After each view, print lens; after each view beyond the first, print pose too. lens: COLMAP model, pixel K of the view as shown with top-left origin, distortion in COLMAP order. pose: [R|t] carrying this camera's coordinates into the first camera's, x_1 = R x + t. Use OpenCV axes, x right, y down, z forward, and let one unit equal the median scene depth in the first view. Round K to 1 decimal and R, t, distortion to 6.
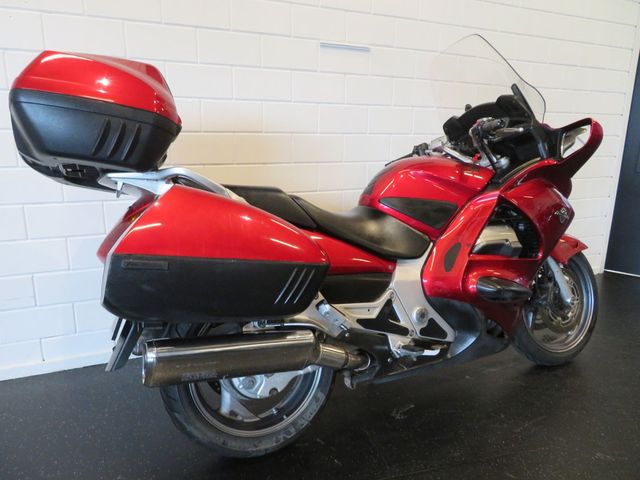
lens RADIAL K [[458.9, 0, 320.0], [0, 458.9, 240.0], [0, 0, 1]] dist [0.003144, 0.001866]
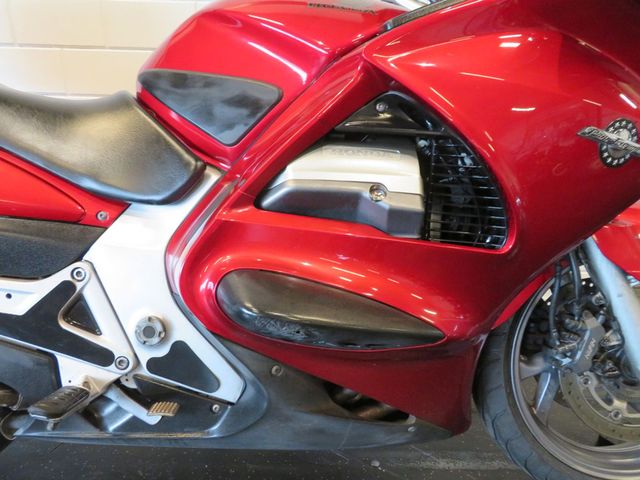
lens RADIAL K [[458.9, 0, 320.0], [0, 458.9, 240.0], [0, 0, 1]] dist [0.003144, 0.001866]
pose [[0.906359, 0.144665, -0.396971, 0.566058], [-0.110597, 0.988029, 0.107545, 0.008629], [0.407777, -0.053571, 0.911509, 0.689537]]
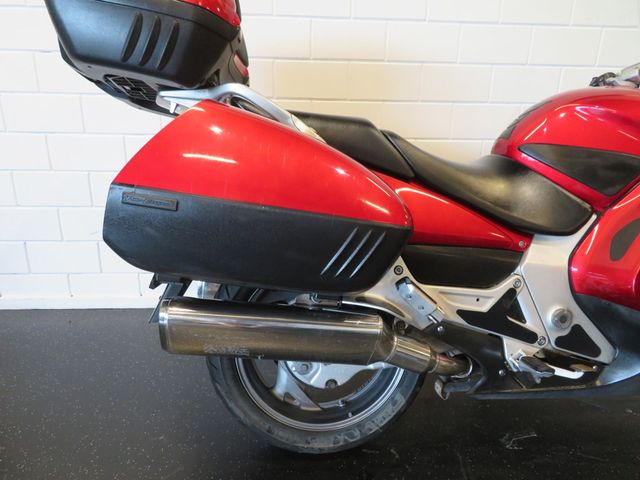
lens RADIAL K [[458.9, 0, 320.0], [0, 458.9, 240.0], [0, 0, 1]] dist [0.003144, 0.001866]
pose [[0.939164, 0.115944, -0.323309, 0.094263], [-0.087971, 0.991103, 0.099884, 0.011291], [0.332013, -0.065365, 0.941007, 0.250305]]
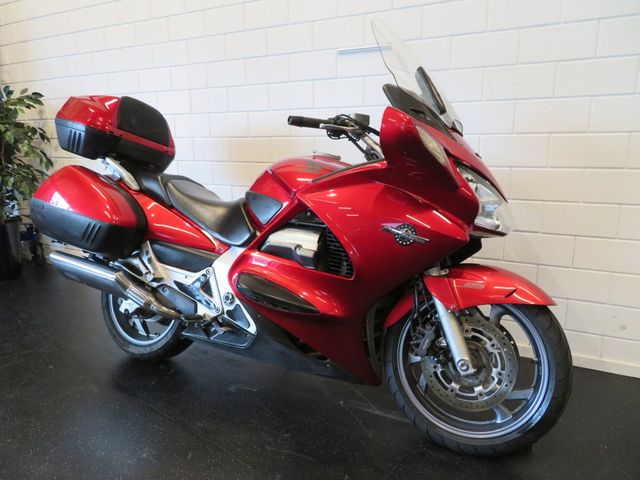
lens RADIAL K [[472.0, 0, 320.0], [0, 472.0, 240.0], [0, 0, 1]] dist [0.004308, 0.001937]
pose [[0.596877, 0.153064, -0.787598, 1.285894], [-0.170471, 0.983415, 0.061929, -0.085156], [0.784014, 0.097299, 0.613070, 0.483375]]
